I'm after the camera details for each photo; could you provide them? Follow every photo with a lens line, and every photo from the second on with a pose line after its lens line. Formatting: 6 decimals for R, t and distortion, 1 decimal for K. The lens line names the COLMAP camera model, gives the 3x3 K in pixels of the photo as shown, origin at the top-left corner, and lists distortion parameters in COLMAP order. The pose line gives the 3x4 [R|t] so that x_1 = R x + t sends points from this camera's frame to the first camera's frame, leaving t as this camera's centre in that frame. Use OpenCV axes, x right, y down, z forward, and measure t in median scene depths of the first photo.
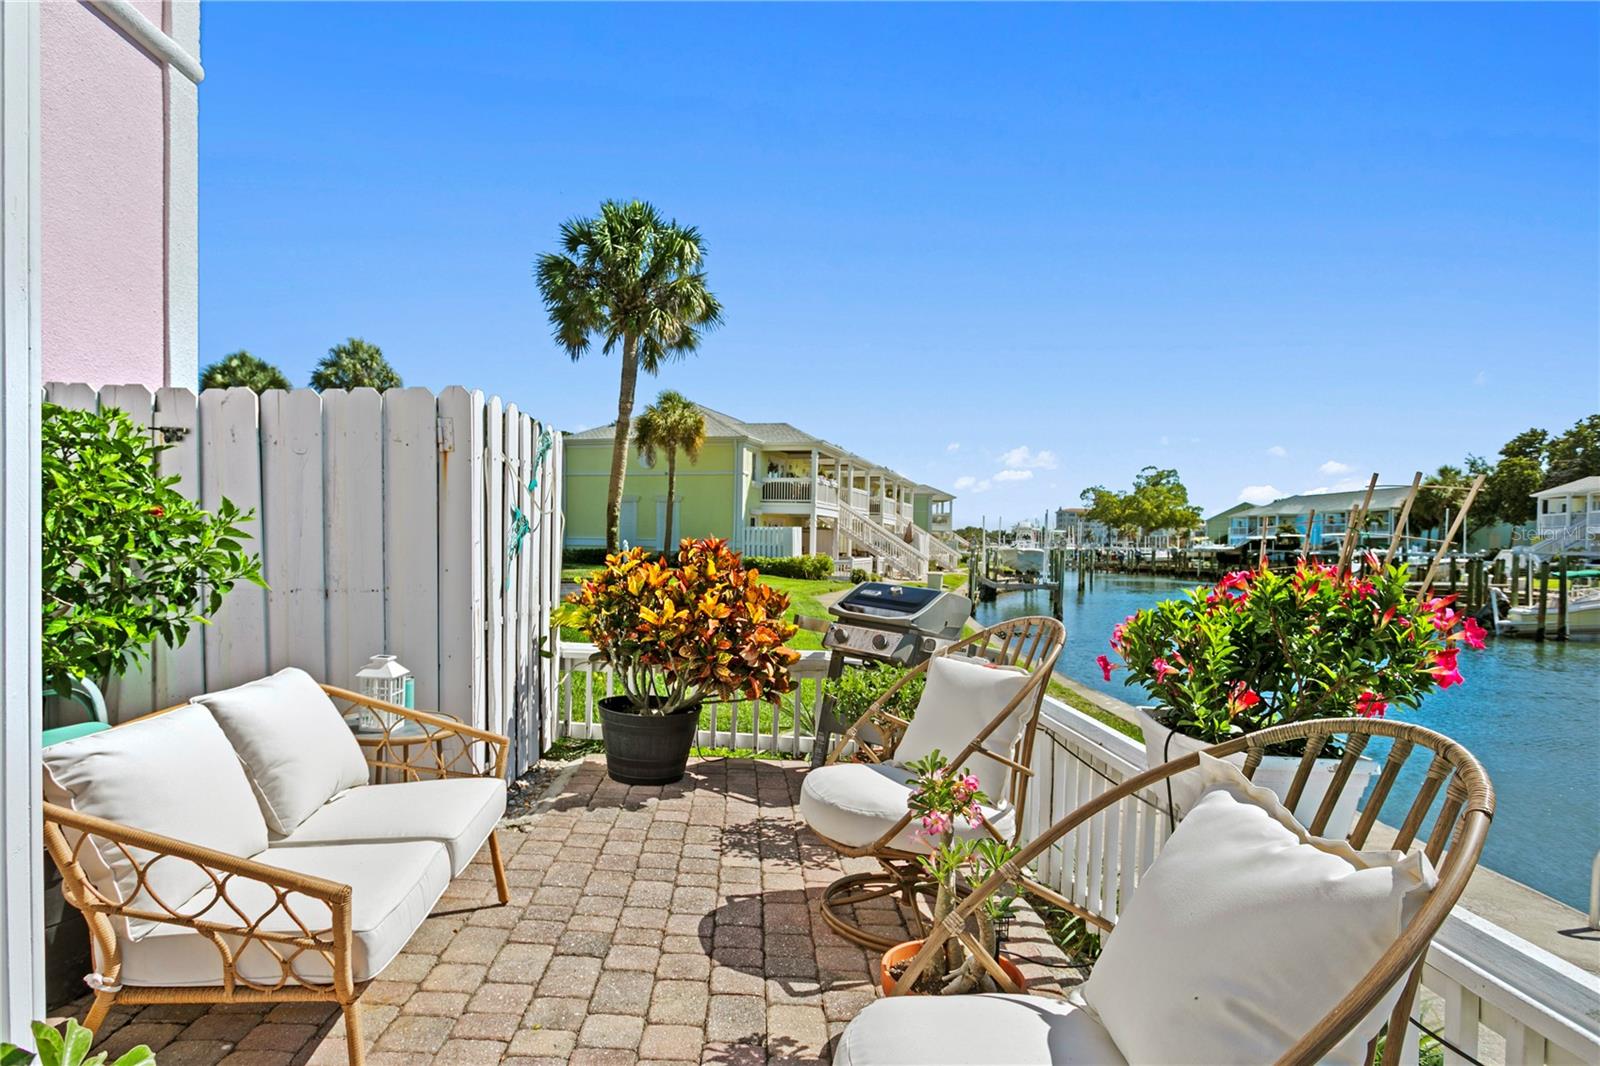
lens RADIAL K [[881.0, 0, 788.9], [0, 881.0, 572.4], [0, 0, 1]] dist [-0.015751, 0.002365]
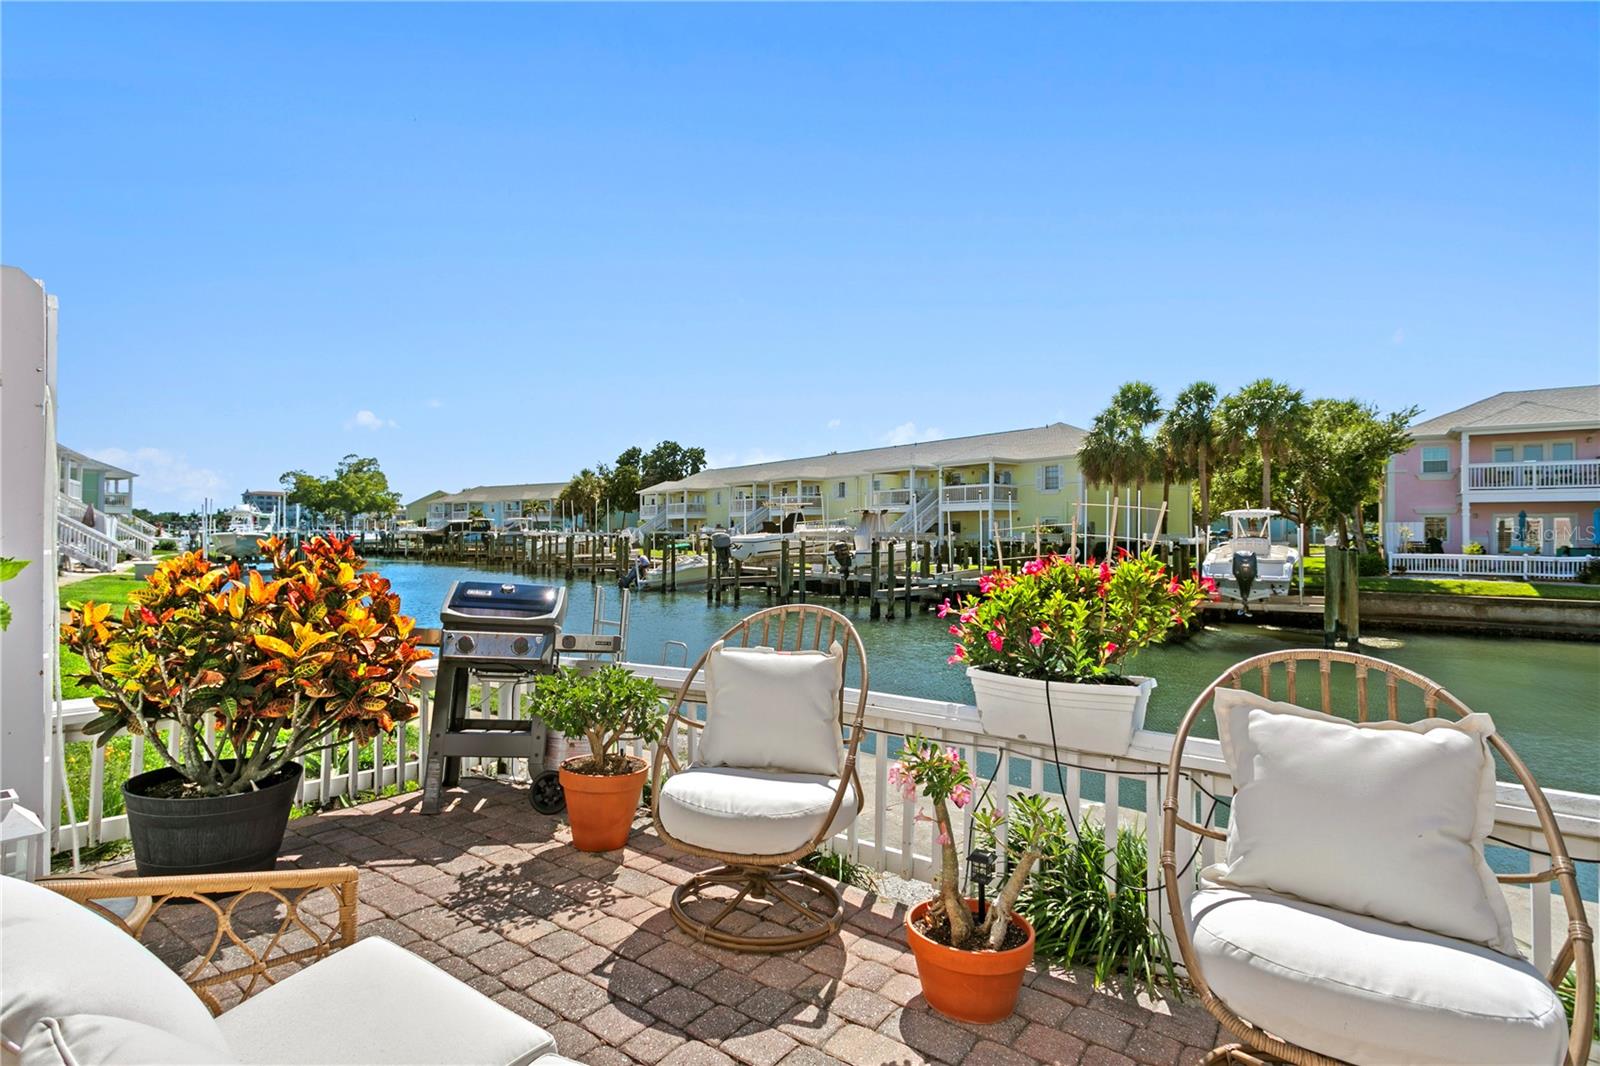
lens RADIAL K [[778.5, 0, 768.7], [0, 778.5, 531.5], [0, 0, 1]] dist [0.000827, 0.000241]
pose [[0.623584, -0.008509, 0.781710, -0.101545], [0.028311, 0.999531, -0.011704, -0.006808], [-0.781243, 0.029429, 0.623533, 0.074339]]
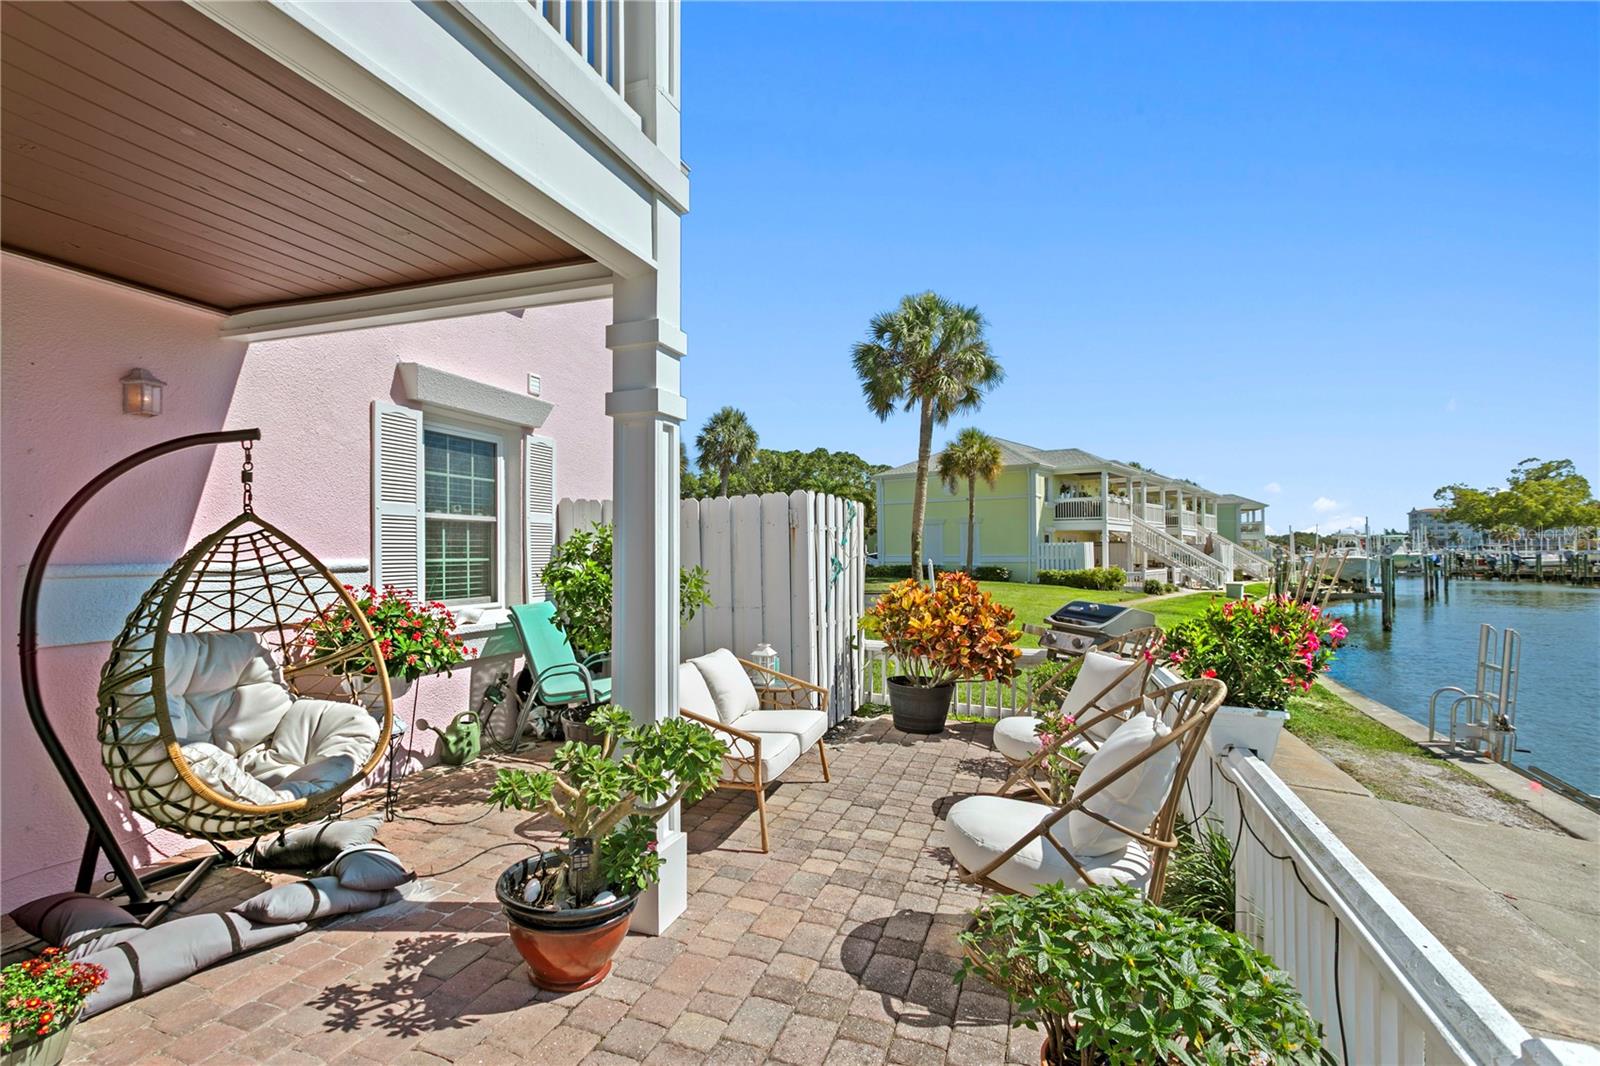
lens RADIAL K [[778.5, 0, 768.7], [0, 778.5, 531.5], [0, 0, 1]] dist [0.000827, 0.000241]
pose [[0.921180, -0.034073, -0.387643, 0.037156], [0.008623, 0.997702, -0.067204, -0.005960], [0.389042, 0.058564, 0.919357, -0.100922]]
